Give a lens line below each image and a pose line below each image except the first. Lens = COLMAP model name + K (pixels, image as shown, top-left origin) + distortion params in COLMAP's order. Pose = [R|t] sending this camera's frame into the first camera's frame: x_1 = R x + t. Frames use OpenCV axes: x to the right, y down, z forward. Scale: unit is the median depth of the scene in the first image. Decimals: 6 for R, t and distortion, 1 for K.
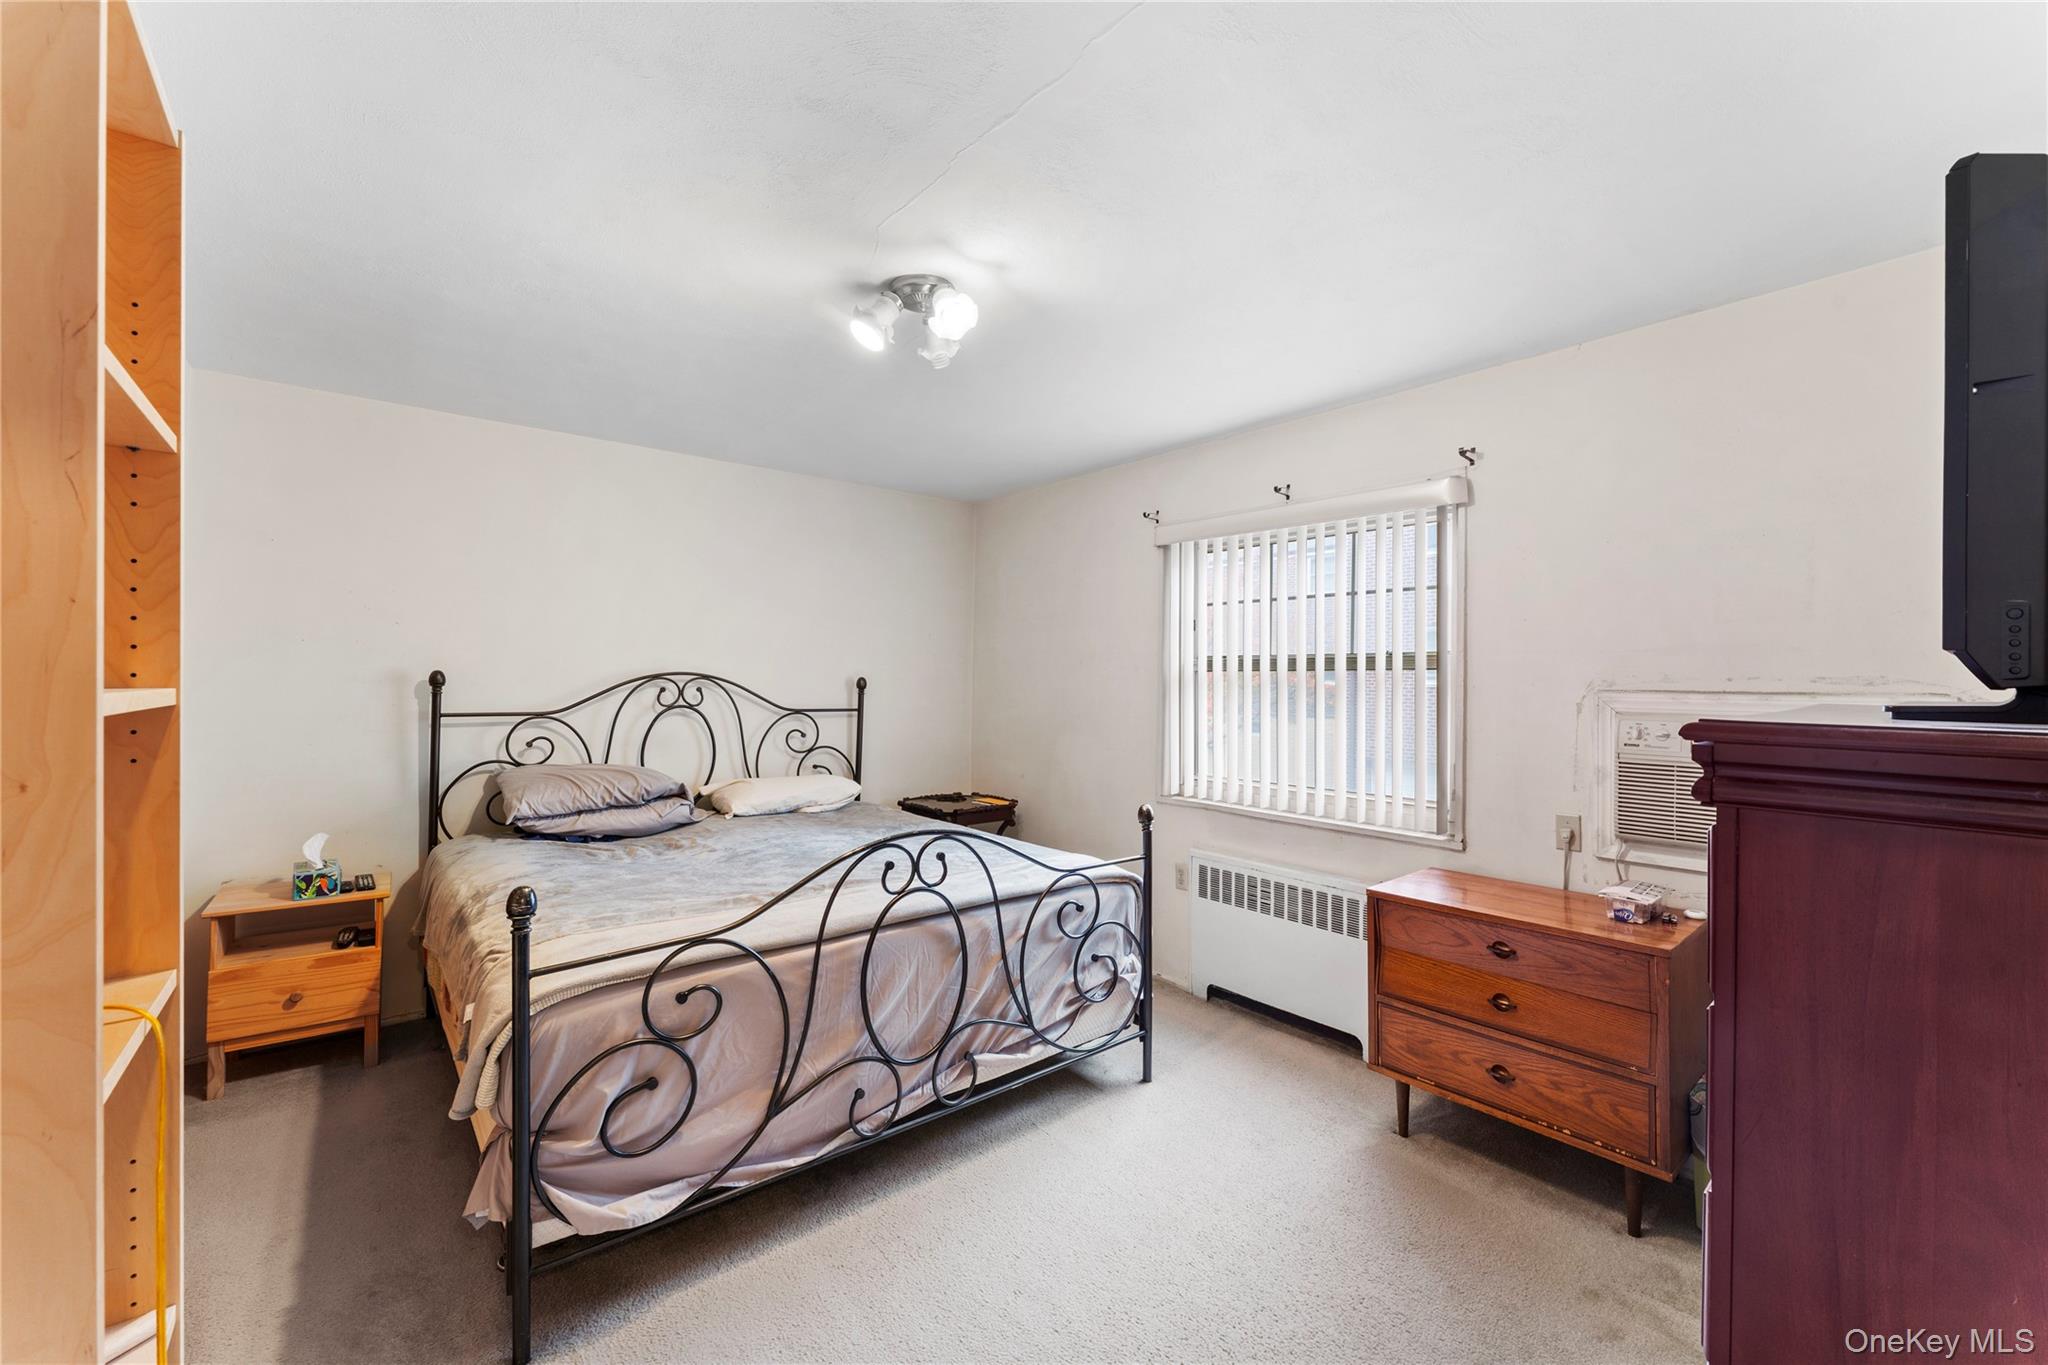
lens RADIAL K [[816.0, 0, 1019.2], [0, 816.0, 682.4], [0, 0, 1]] dist [0.000397, -0.000017]
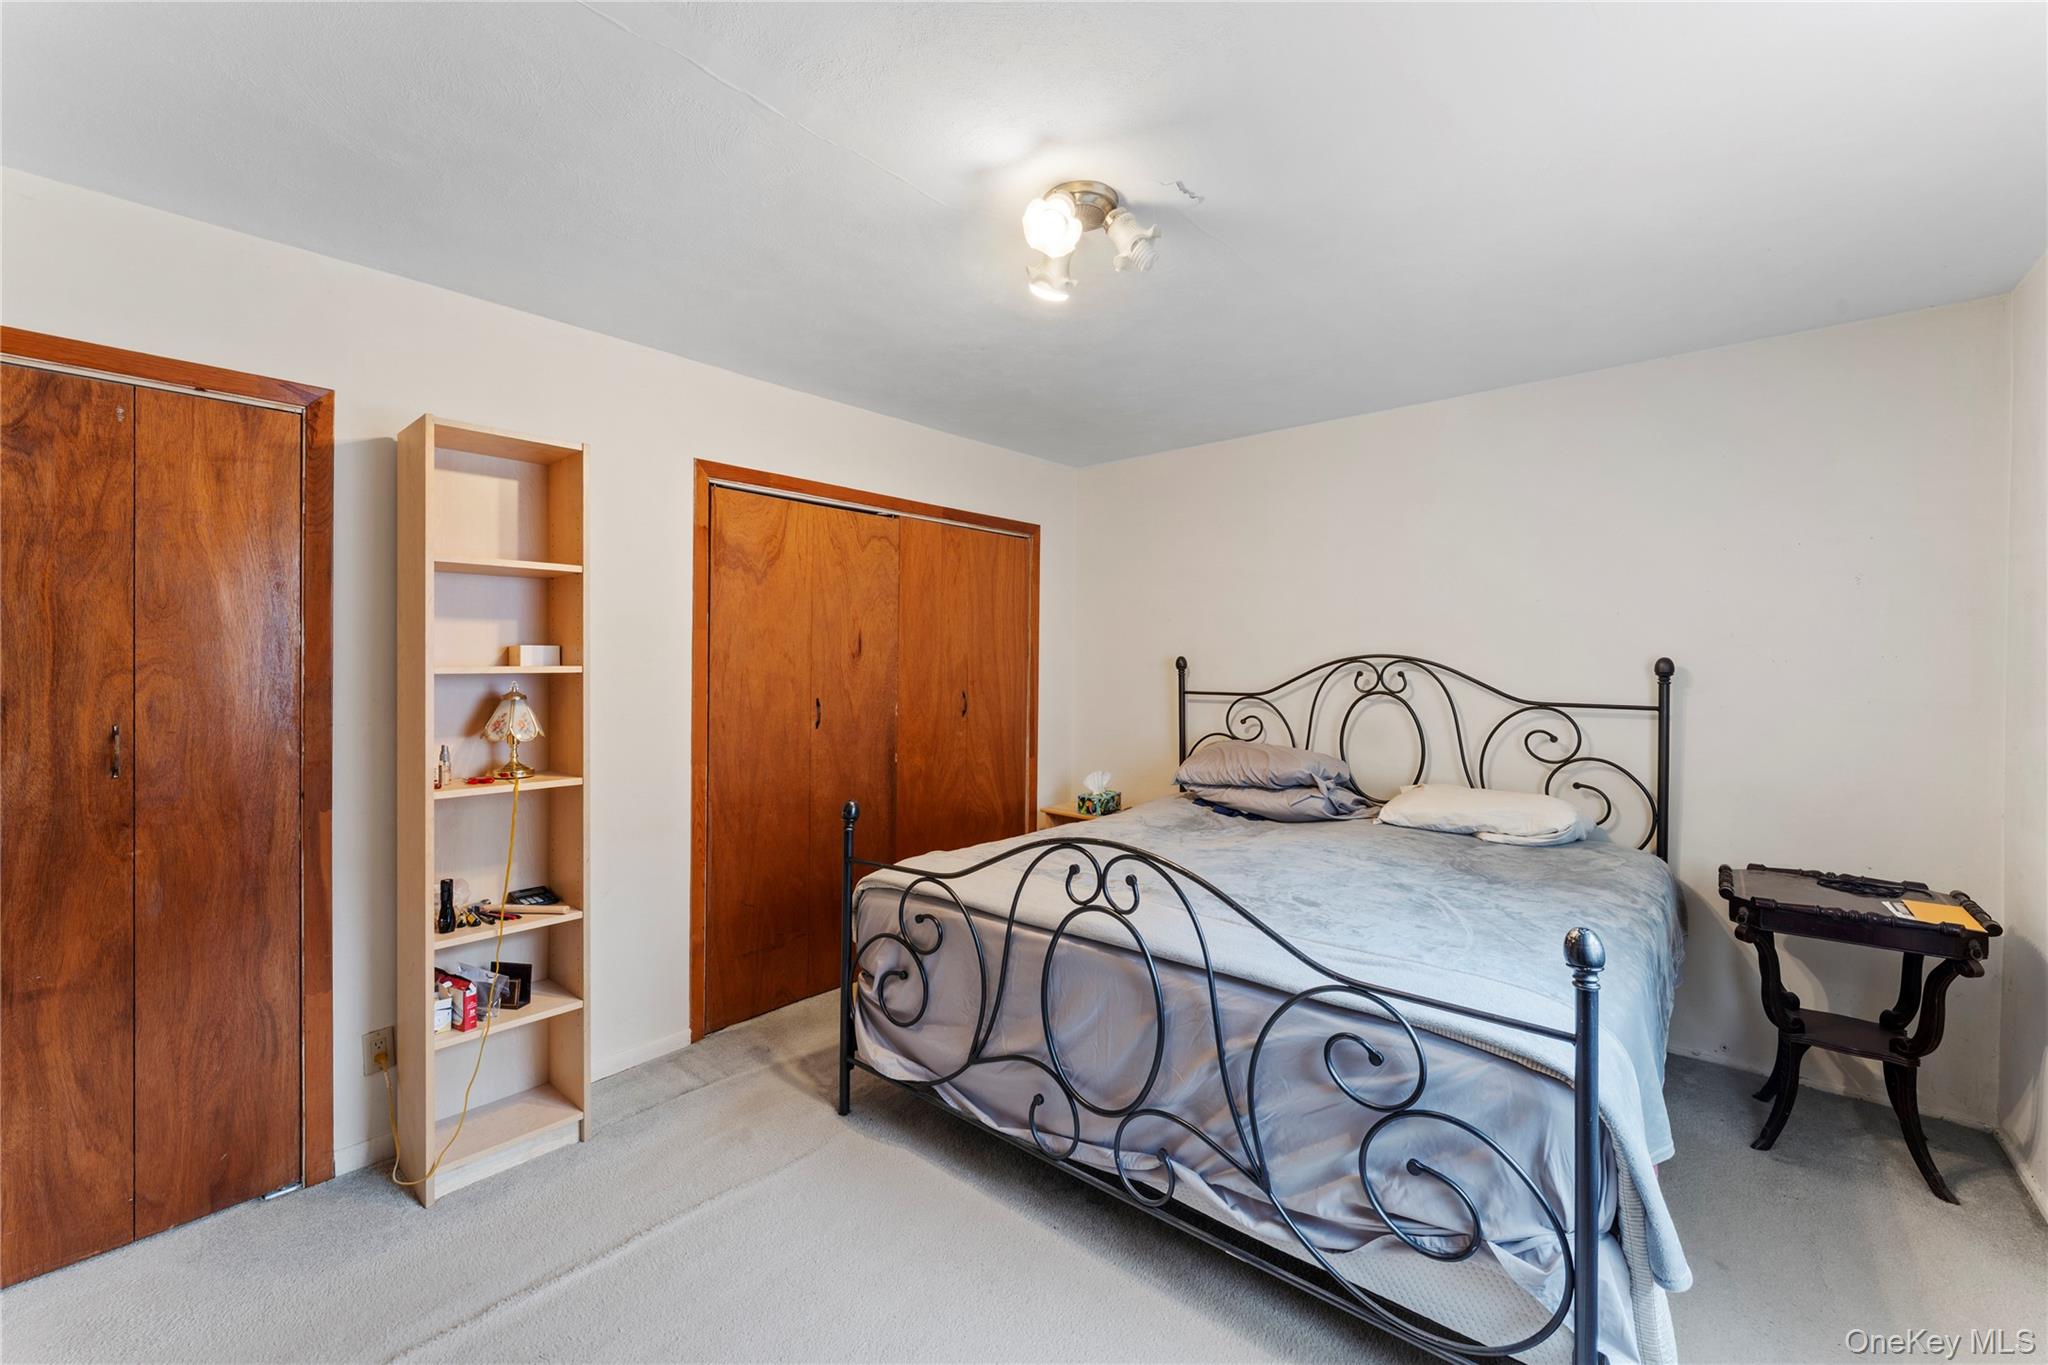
lens RADIAL K [[833.5, 0, 1025.0], [0, 833.5, 668.3], [0, 0, 1]] dist [-0.001408, -0.000169]
pose [[0.178800, 0.001099, -0.983885, 0.600338], [-0.001503, 0.999999, 0.000844, 0.003590], [0.983884, 0.001328, 0.178801, 0.649733]]
